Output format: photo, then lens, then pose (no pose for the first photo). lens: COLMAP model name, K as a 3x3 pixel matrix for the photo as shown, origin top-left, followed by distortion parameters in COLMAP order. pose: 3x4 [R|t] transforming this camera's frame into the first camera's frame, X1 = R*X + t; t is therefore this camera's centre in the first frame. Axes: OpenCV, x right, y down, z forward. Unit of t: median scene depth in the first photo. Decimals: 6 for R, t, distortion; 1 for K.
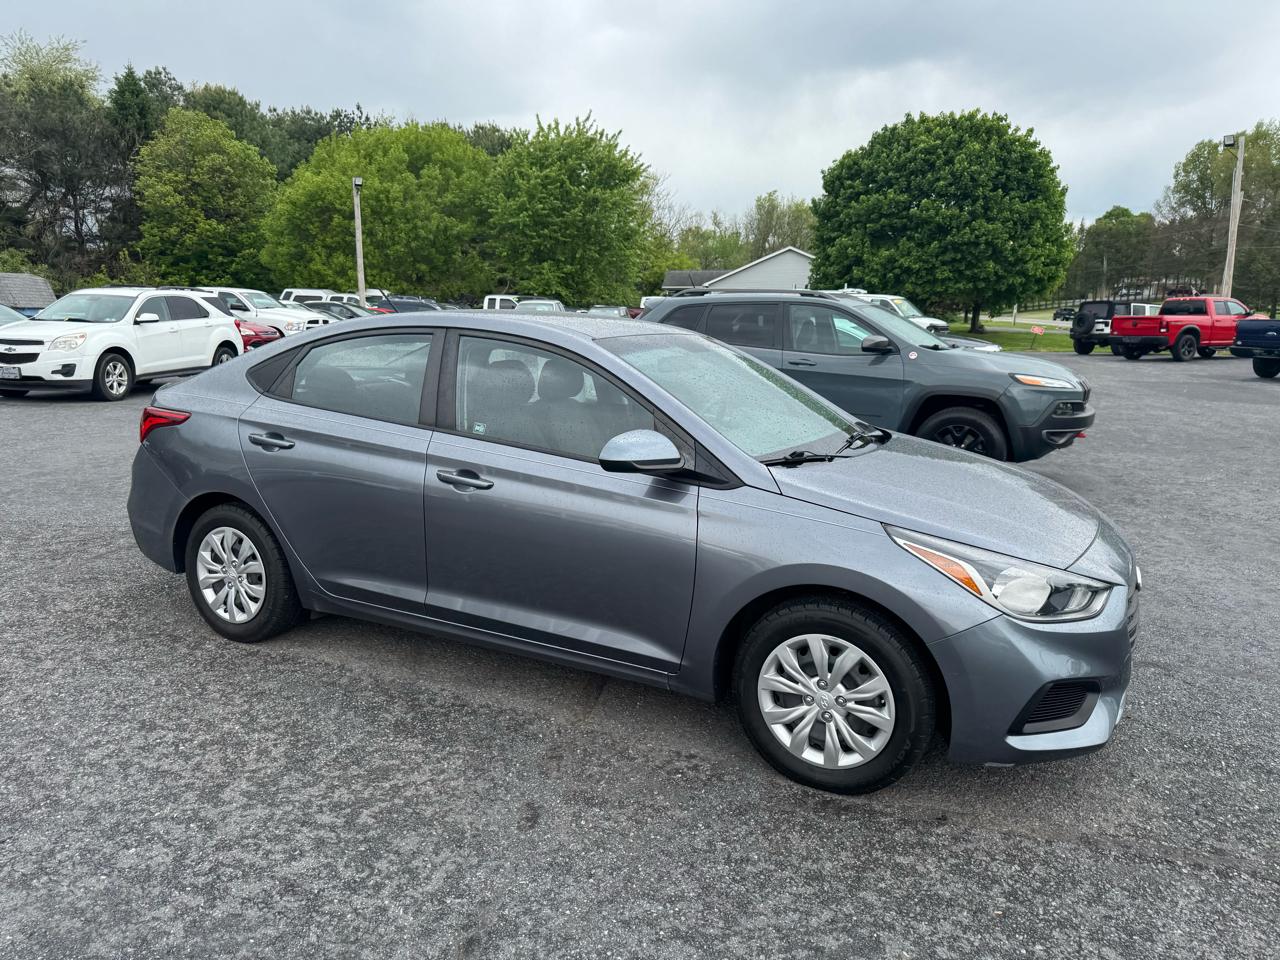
lens RADIAL K [[916.0, 0, 640.7], [0, 916.0, 474.3], [0, 0, 1]] dist [0.031420, -0.034540]
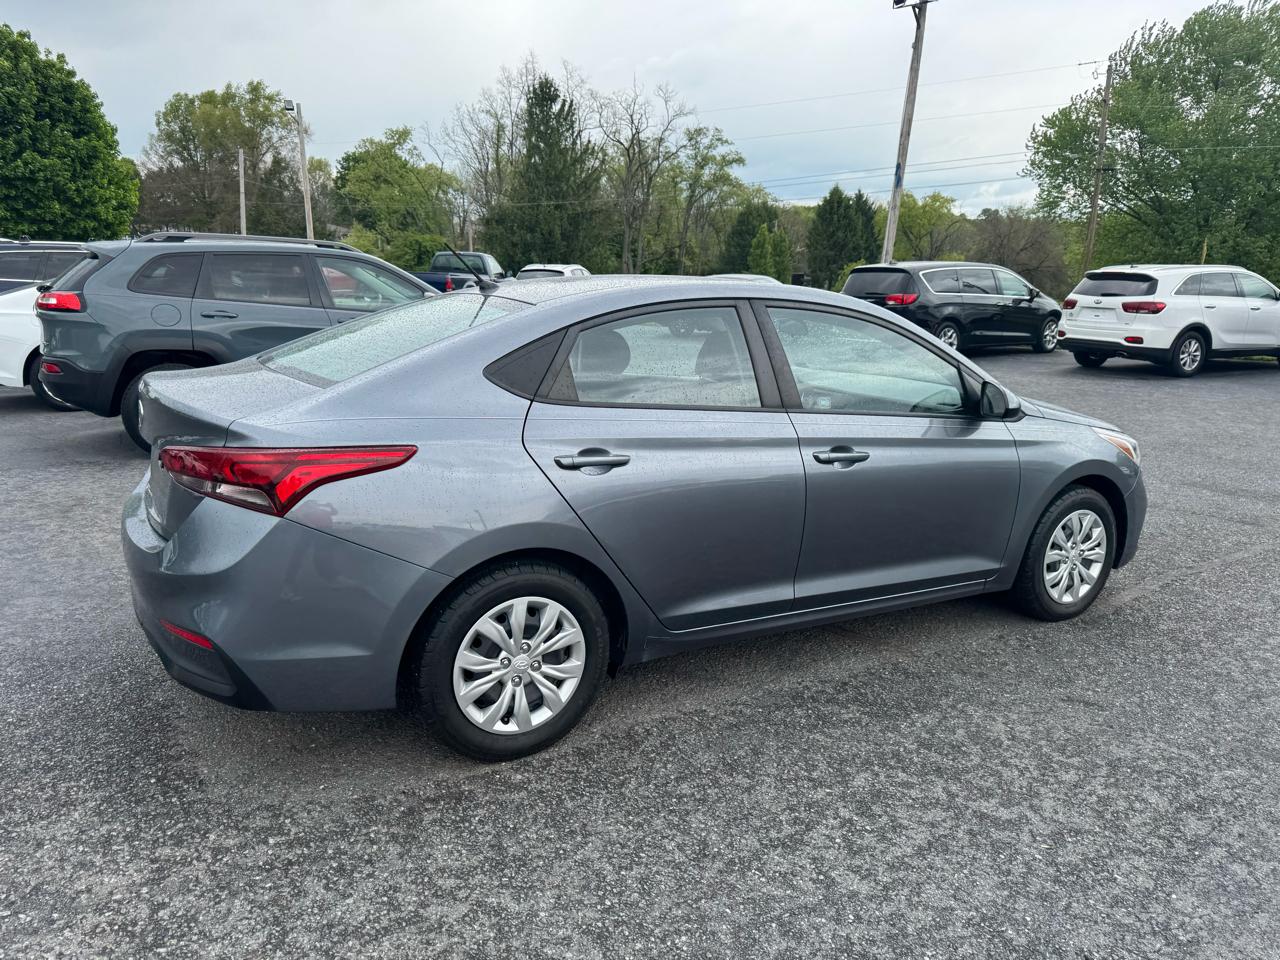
lens RADIAL K [[896.1, 0, 640.0], [0, 896.1, 480.0], [0, 0, 1]] dist [0.033482, -0.040720]
pose [[0.541308, -0.184127, 0.820416, -0.917746], [0.129505, 0.982343, 0.135021, -0.105973], [-0.830791, 0.033160, 0.555596, 0.544715]]
